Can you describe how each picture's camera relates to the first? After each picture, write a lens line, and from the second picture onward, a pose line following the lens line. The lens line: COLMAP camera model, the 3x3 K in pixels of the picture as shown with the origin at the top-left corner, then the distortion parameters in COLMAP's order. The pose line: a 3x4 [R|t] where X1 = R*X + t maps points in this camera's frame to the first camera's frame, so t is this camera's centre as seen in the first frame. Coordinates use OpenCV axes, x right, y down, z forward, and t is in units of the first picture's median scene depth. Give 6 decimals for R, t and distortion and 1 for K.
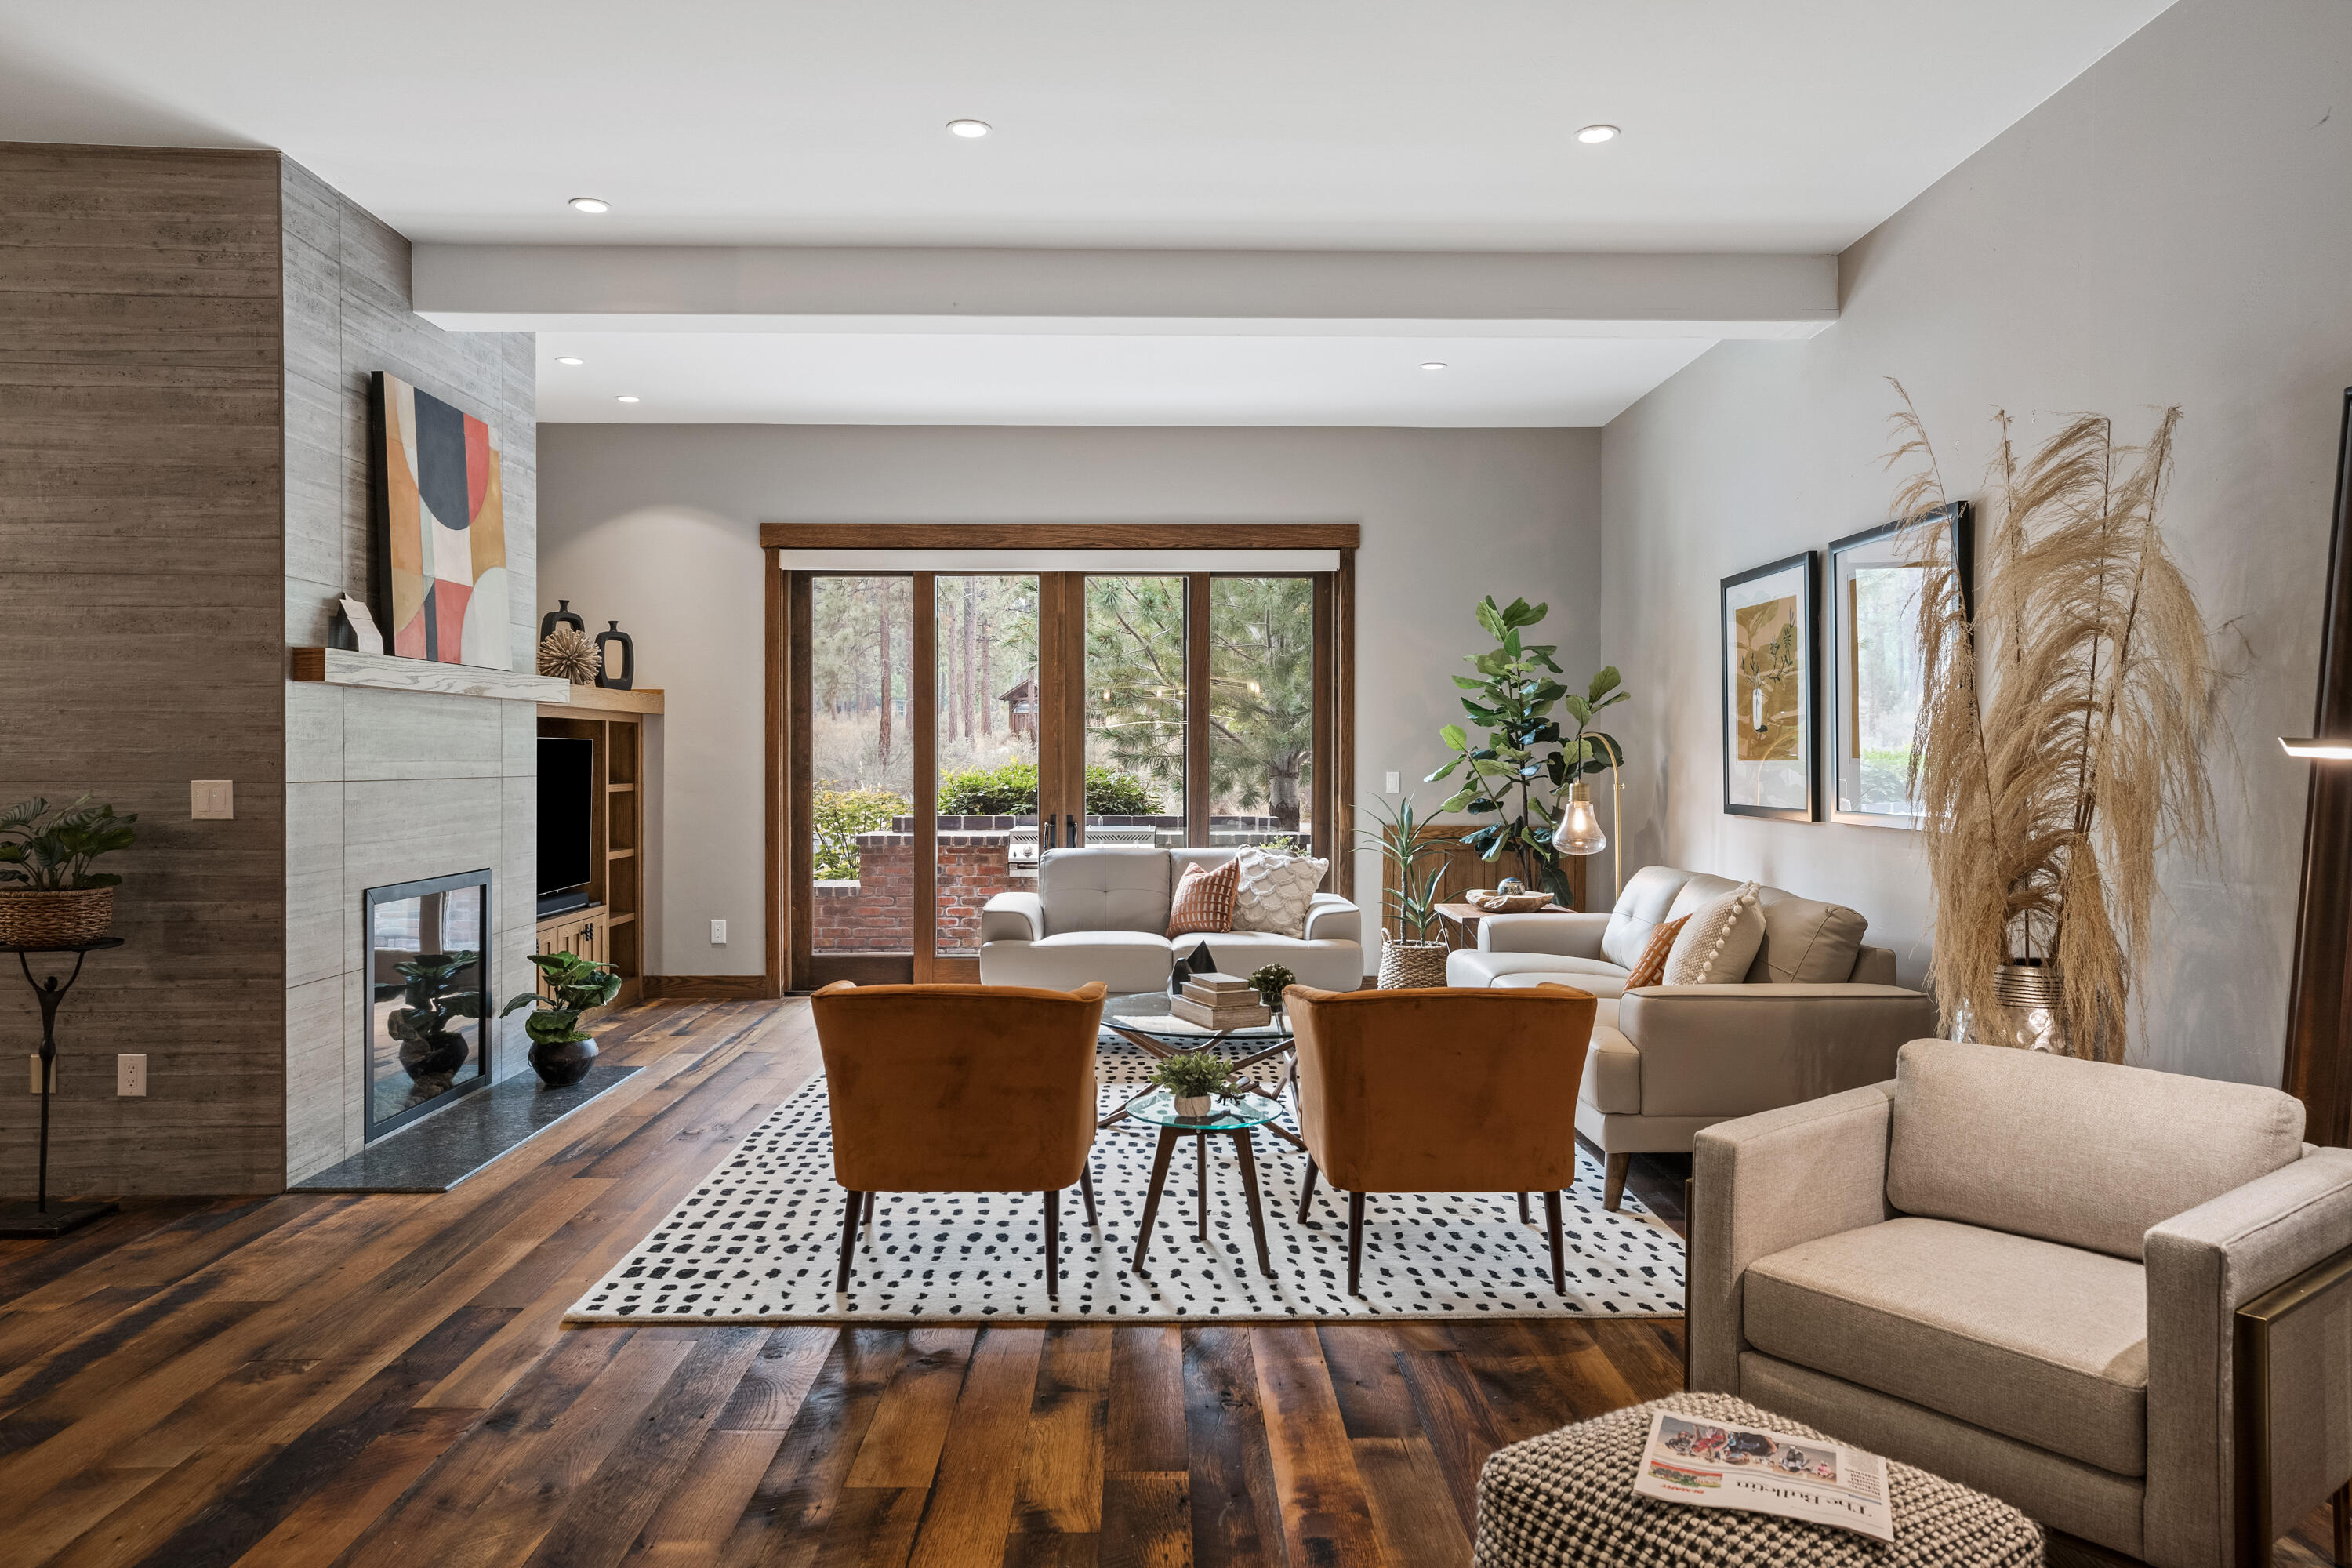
lens RADIAL K [[1637.1, 0, 965.8], [0, 1637.1, 795.7], [0, 0, 1]] dist [-0.014456, 0.014598]
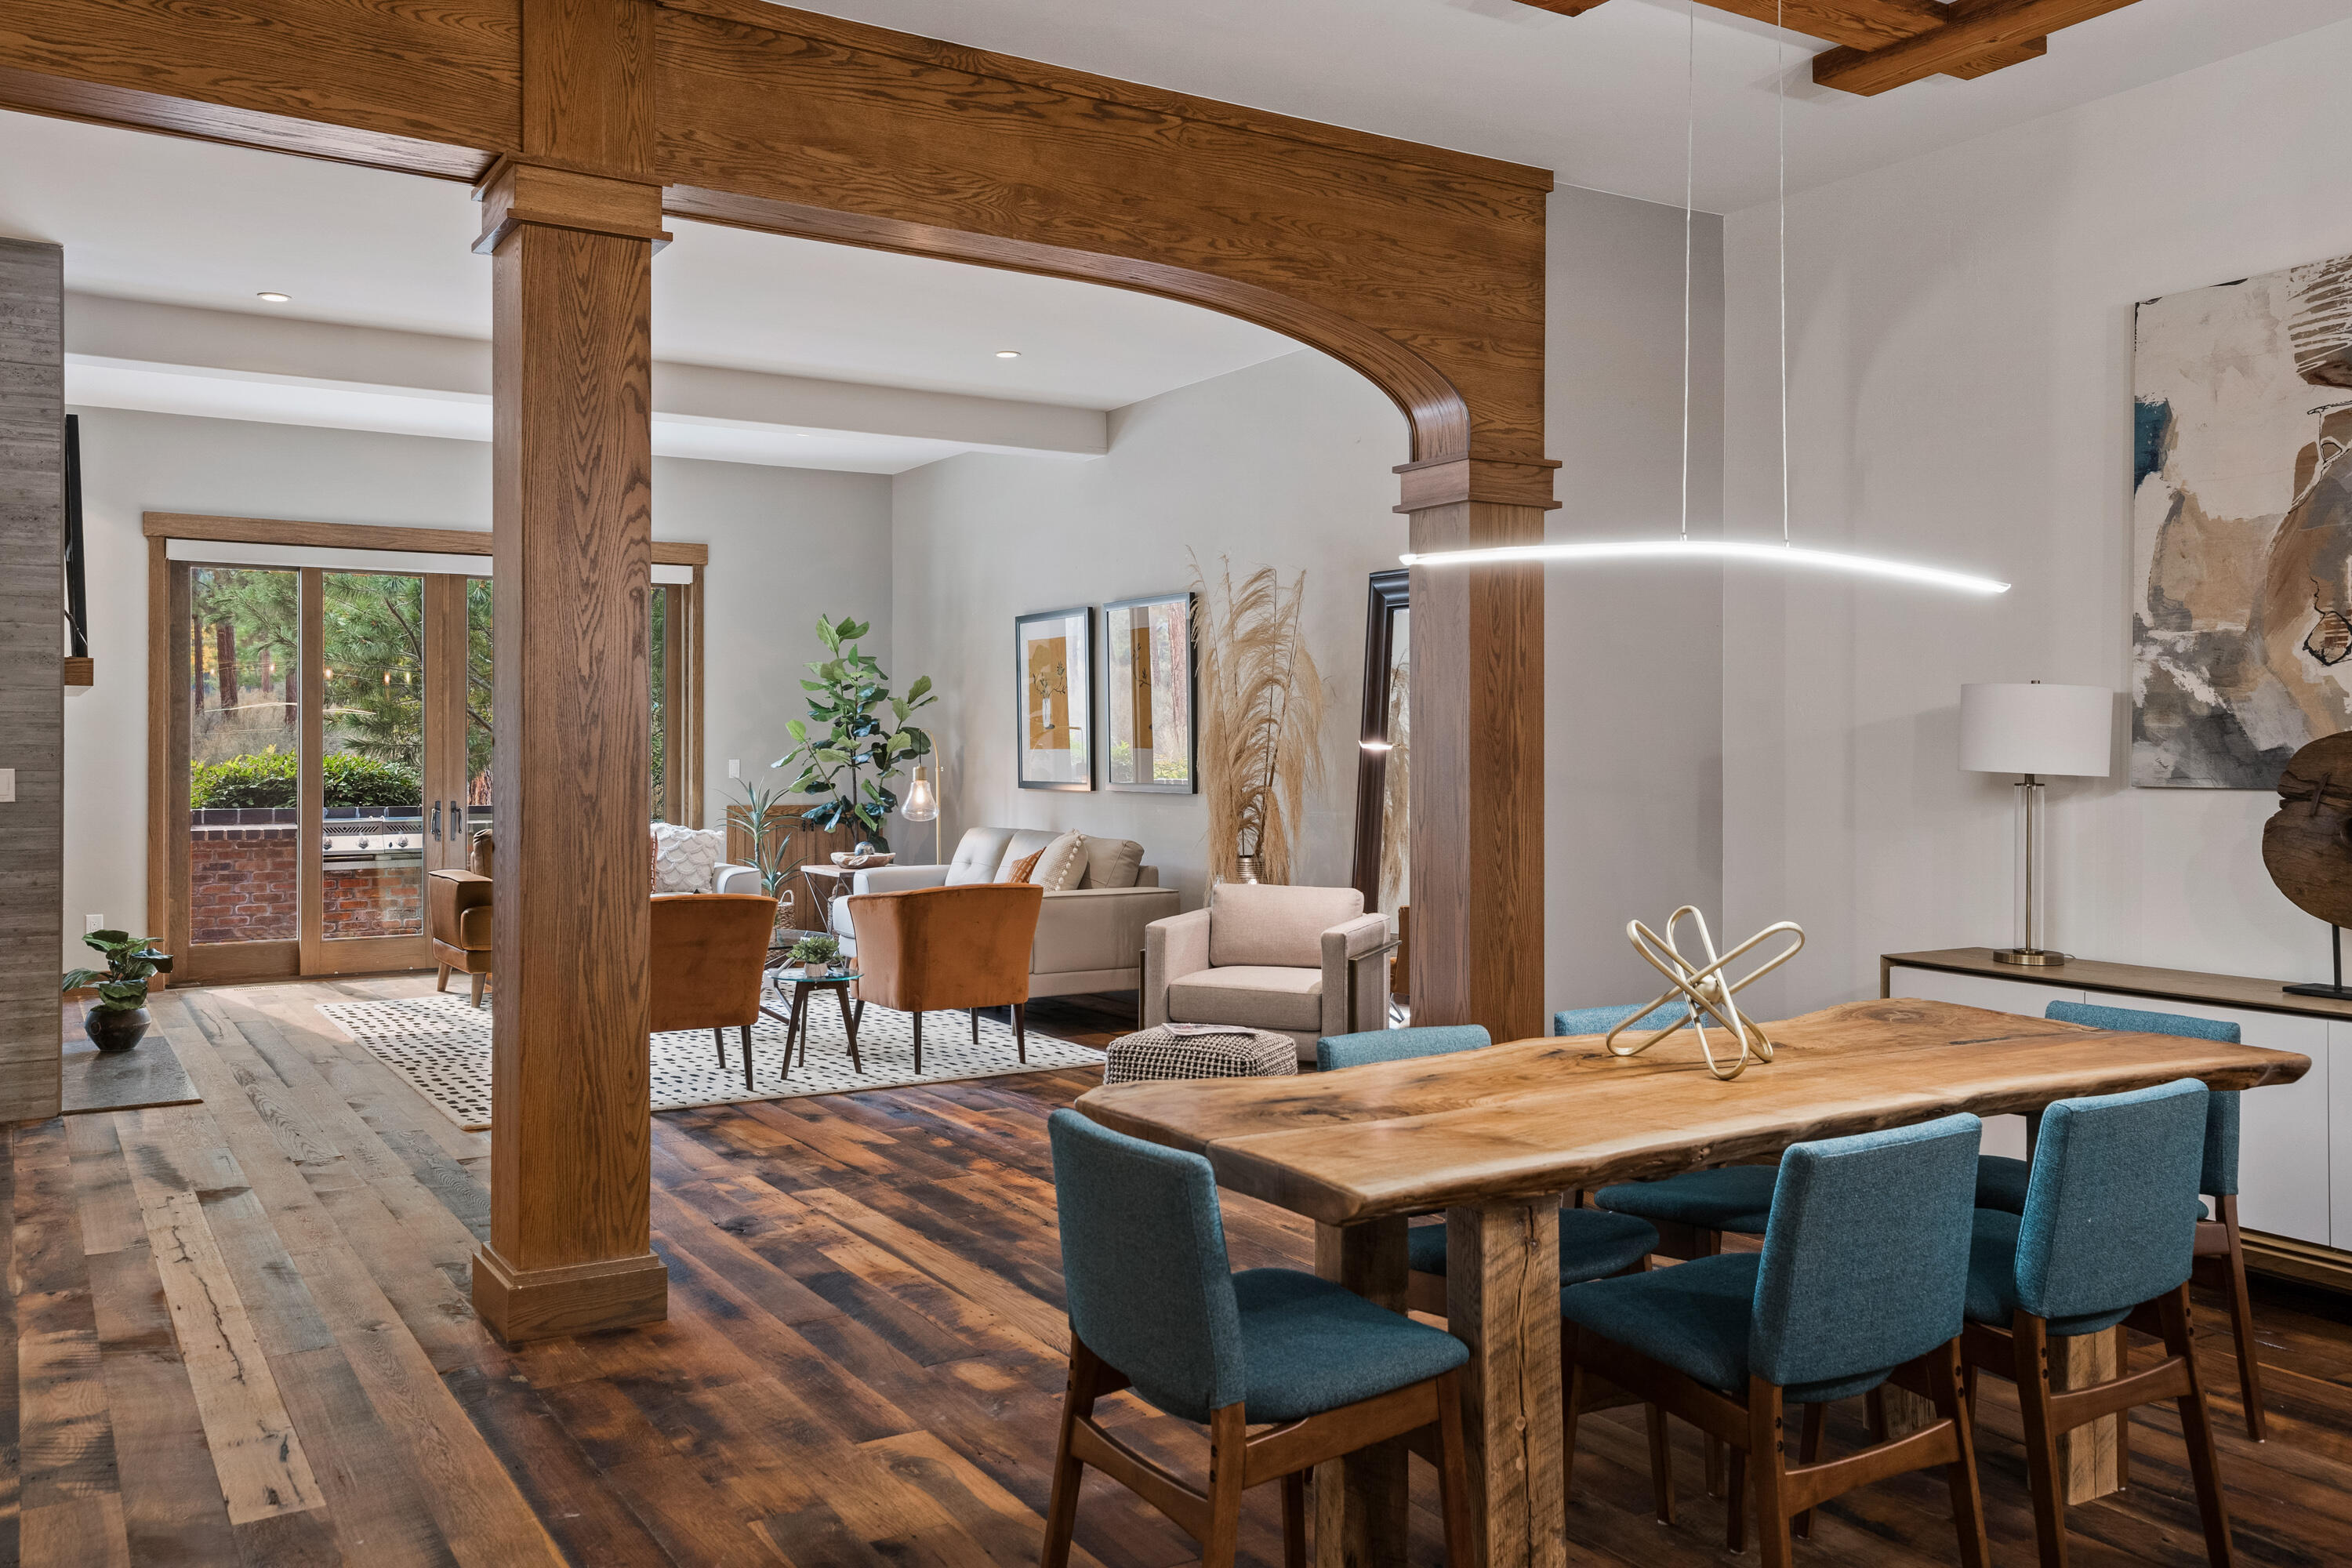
lens RADIAL K [[2084.6, 0, 1154.8], [0, 2084.6, 815.8], [0, 0, 1]] dist [0.013731, 0.042541]
pose [[0.820590, -0.020576, 0.571146, -0.611534], [0.014564, 0.999780, 0.015093, 0.013164], [-0.571331, -0.004067, 0.820710, -0.692947]]
